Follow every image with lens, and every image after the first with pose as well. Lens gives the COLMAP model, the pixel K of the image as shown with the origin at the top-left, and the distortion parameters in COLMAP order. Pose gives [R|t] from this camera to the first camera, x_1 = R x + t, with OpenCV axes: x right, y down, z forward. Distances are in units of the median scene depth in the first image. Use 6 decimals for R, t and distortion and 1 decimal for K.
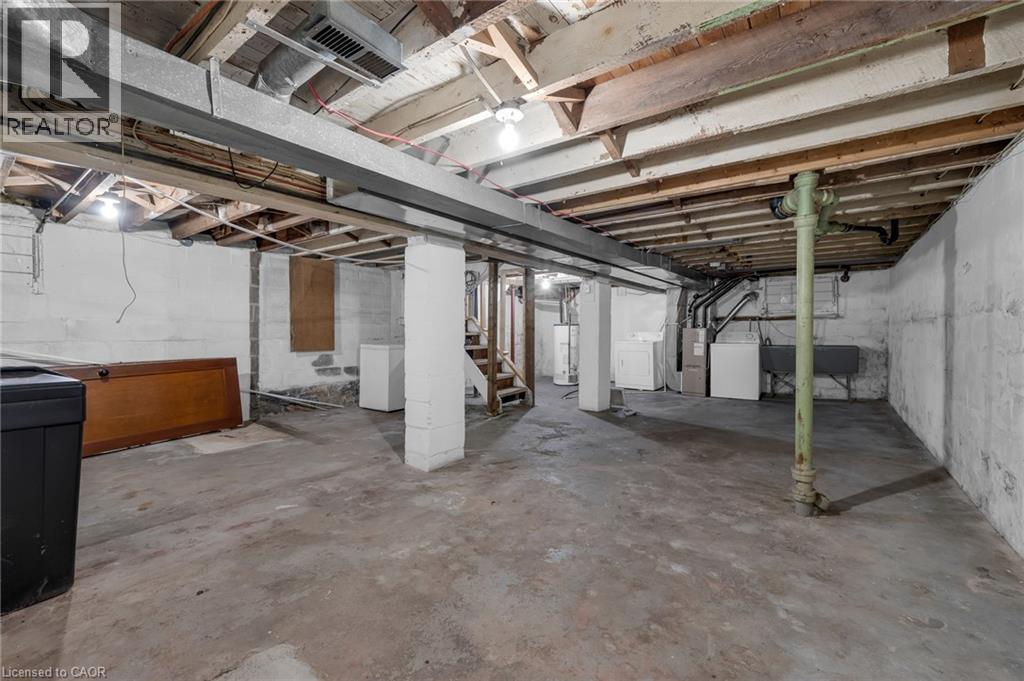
lens RADIAL K [[423.6, 0, 510.1], [0, 423.6, 335.5], [0, 0, 1]] dist [-0.002559, 0.000035]
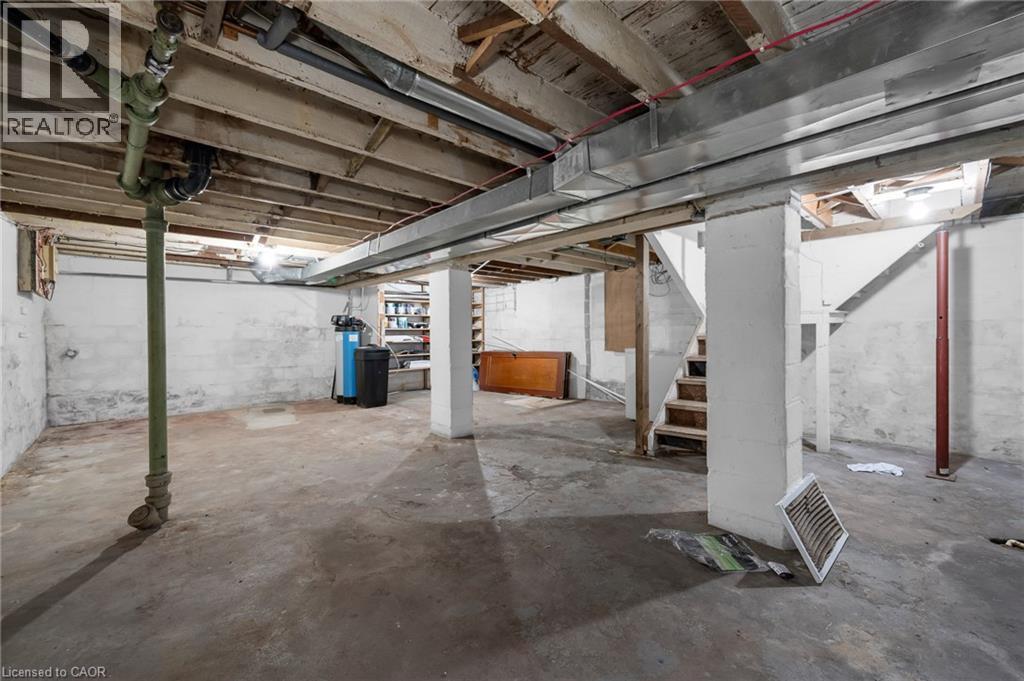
lens RADIAL K [[423.6, 0, 512.3], [0, 423.6, 335.7], [0, 0, 1]] dist [-0.002559, 0.000035]
pose [[-0.196179, 0.004115, -0.980560, 0.929663], [-0.008922, 0.999942, 0.005981, -0.012670], [0.980528, 0.009922, -0.196131, 1.241471]]
